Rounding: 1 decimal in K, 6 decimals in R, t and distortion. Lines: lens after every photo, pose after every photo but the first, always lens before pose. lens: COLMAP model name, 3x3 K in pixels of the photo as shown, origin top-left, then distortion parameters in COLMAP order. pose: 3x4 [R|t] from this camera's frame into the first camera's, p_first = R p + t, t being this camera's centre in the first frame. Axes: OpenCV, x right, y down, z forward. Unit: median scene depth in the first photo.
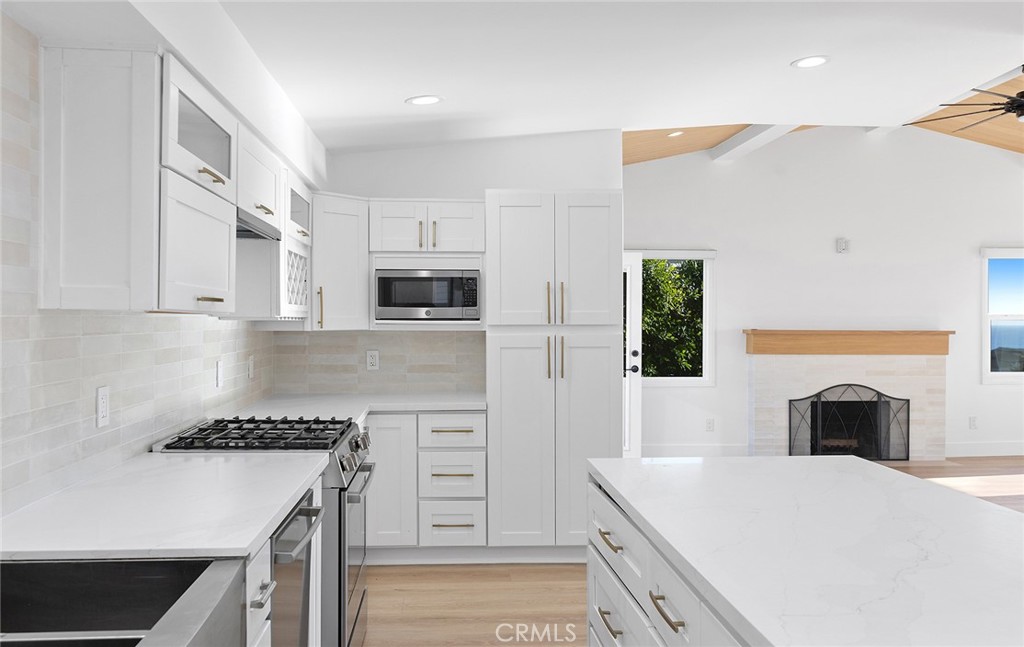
lens RADIAL K [[856.4, 0, 512.0], [0, 856.4, 323.5], [0, 0, 1]] dist [0.006503, 0.005237]
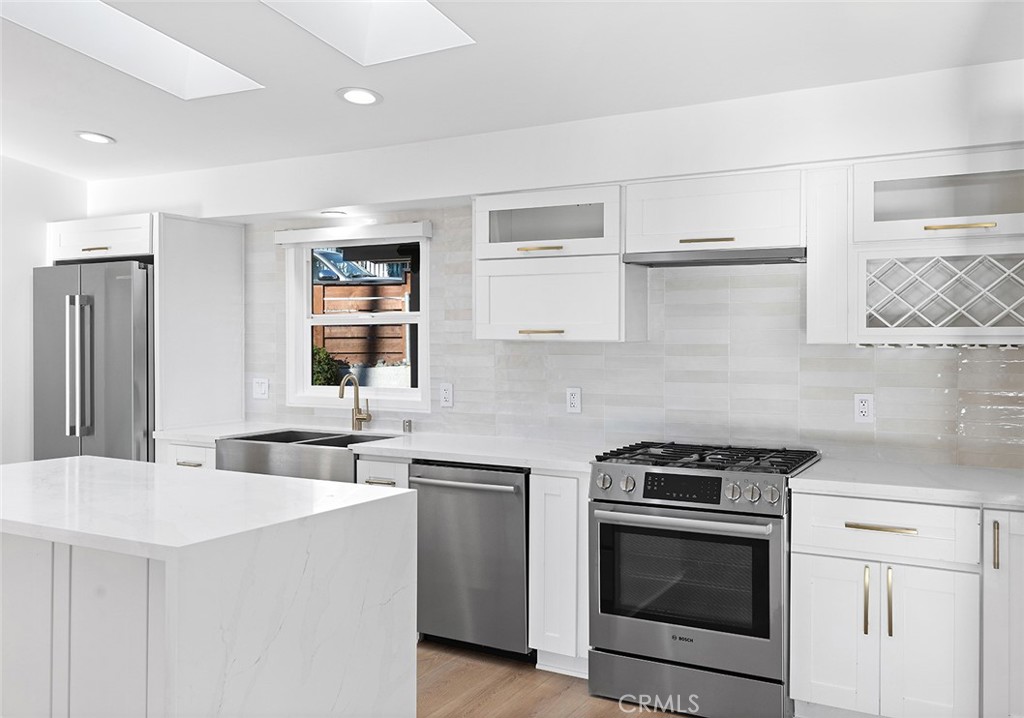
lens RADIAL K [[876.3, 0, 544.6], [0, 876.3, 351.2], [0, 0, 1]] dist [0.000165, -0.001865]
pose [[-0.544512, 0.002776, -0.838748, 0.502543], [-0.009202, 0.999915, 0.009283, -0.004719], [0.838702, 0.012773, -0.544440, 1.005494]]
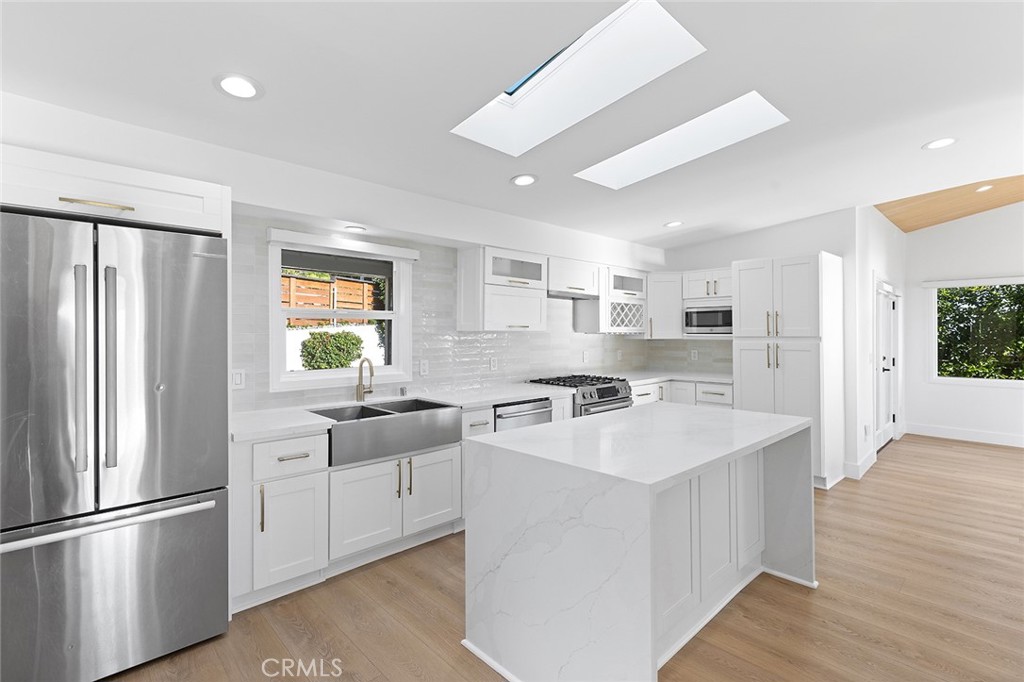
lens RADIAL K [[484.6, 0, 511.4], [0, 484.6, 331.7], [0, 0, 1]] dist [0.001550, 0.000045]
pose [[0.633167, -0.005428, -0.773996, 0.465108], [-0.001548, 0.999965, -0.008279, 0.000600], [0.774014, 0.006440, 0.633136, -0.005851]]
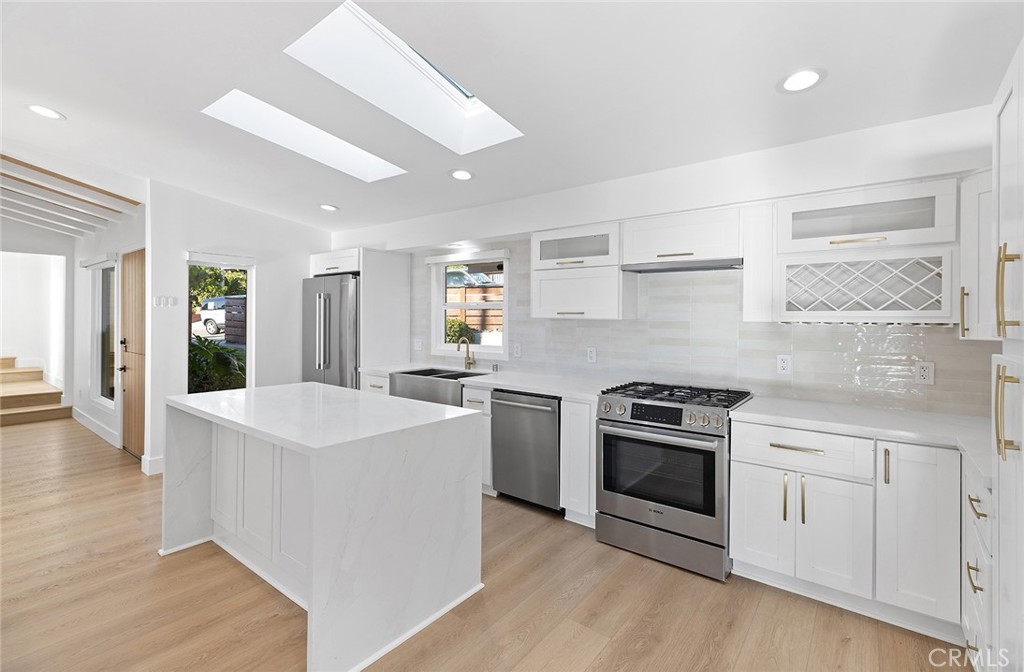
lens RADIAL K [[472.5, 0, 505.3], [0, 472.5, 321.8], [0, 0, 1]] dist [0.000849, 0.000209]
pose [[-0.688367, -0.002475, -0.725358, 0.412200], [-0.012404, 0.999888, 0.008359, -0.007118], [0.725256, 0.014751, -0.688321, 0.984556]]
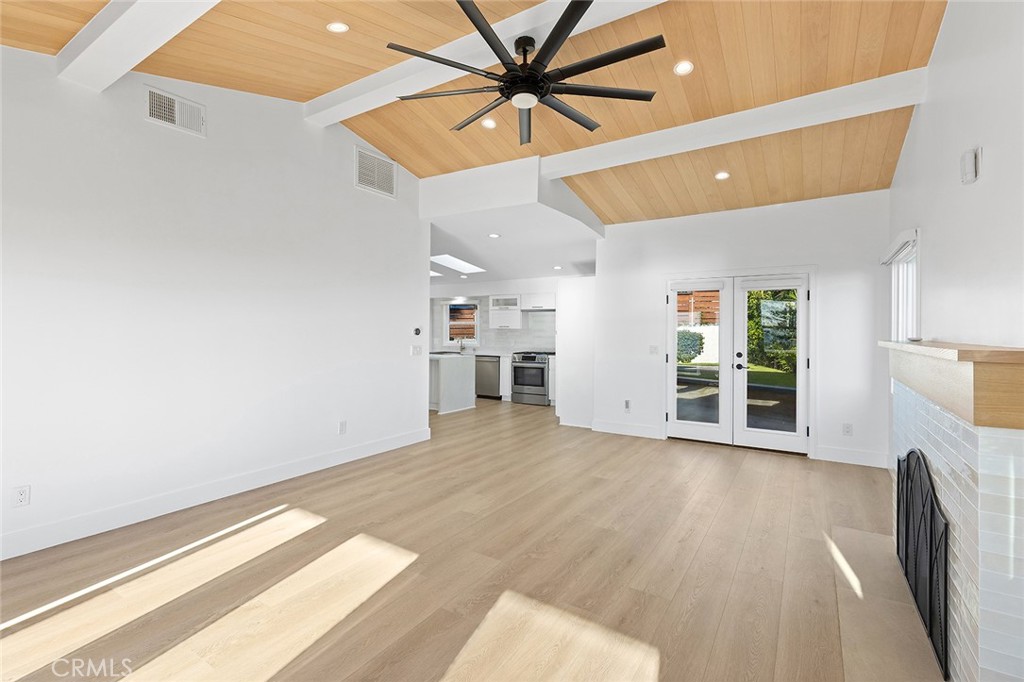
lens RADIAL K [[465.2, 0, 510.6], [0, 465.2, 330.9], [0, 0, 1]] dist [0.002555, 0.000781]
pose [[-0.607200, -0.007877, -0.794510, 1.349827], [-0.009606, 0.999951, -0.002572, 0.007206], [0.794491, 0.006071, -0.607246, 1.765497]]
